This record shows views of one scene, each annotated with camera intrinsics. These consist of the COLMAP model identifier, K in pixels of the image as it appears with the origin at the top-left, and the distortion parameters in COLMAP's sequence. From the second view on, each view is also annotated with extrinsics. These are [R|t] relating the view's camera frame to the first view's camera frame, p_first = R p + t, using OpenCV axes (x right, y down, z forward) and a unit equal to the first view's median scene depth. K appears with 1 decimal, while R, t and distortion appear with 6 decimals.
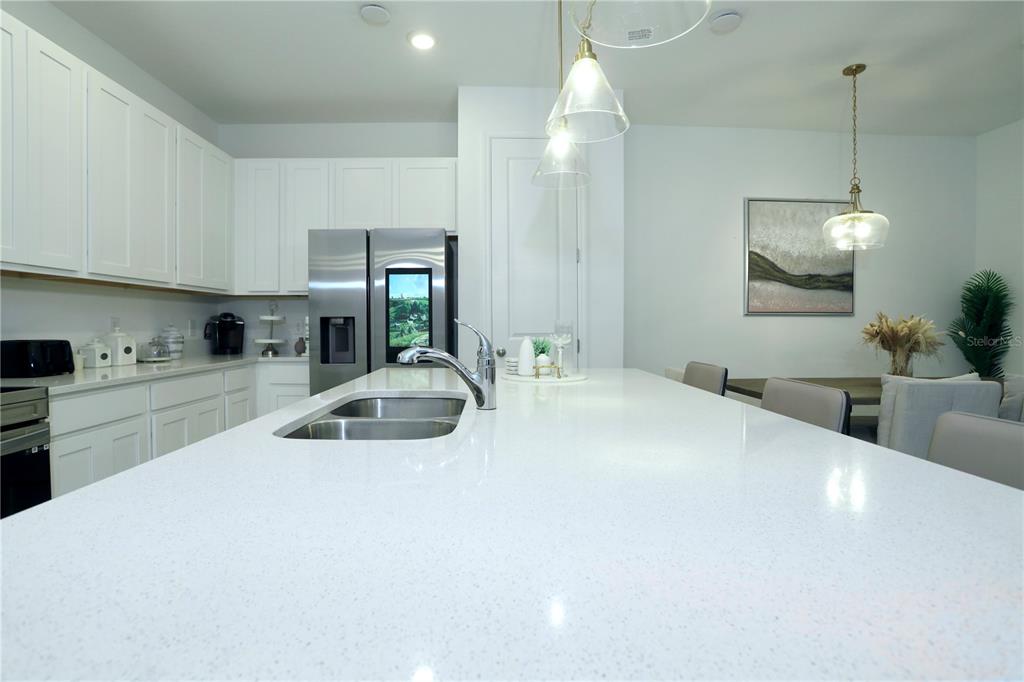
lens RADIAL K [[501.4, 0, 507.2], [0, 501.4, 333.9], [0, 0, 1]] dist [-0.005358, 0.000887]
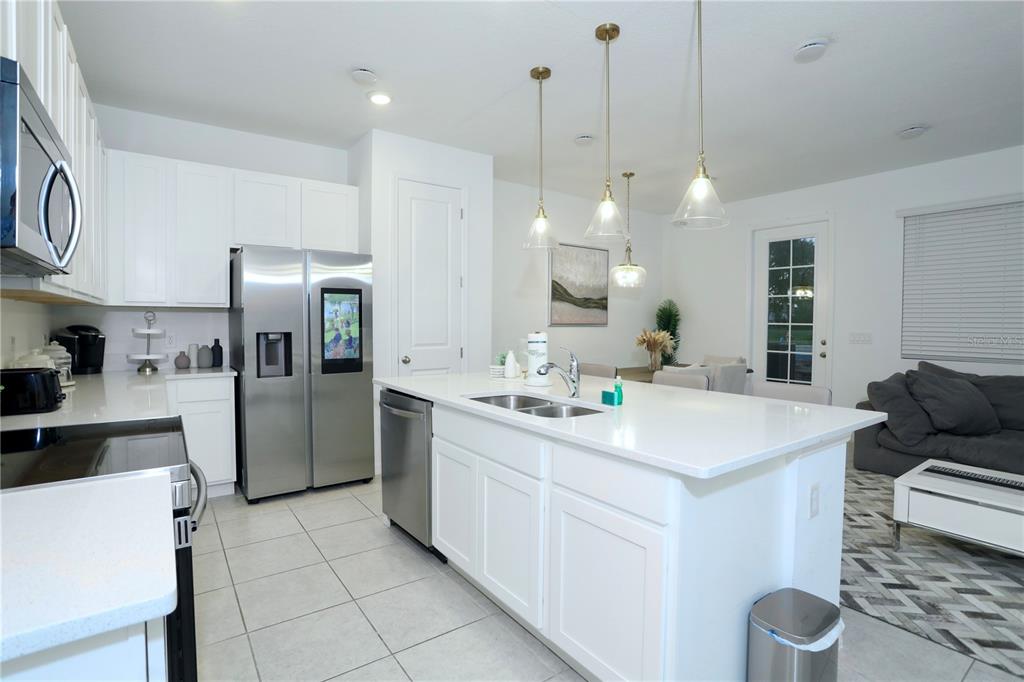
lens RADIAL K [[501.4, 0, 507.2], [0, 501.4, 333.9], [0, 0, 1]] dist [-0.005358, 0.000887]
pose [[0.845429, -0.009305, 0.534007, -0.403211], [0.007659, 0.999957, 0.005299, -0.027027], [-0.534033, -0.000390, 0.845464, -0.118278]]
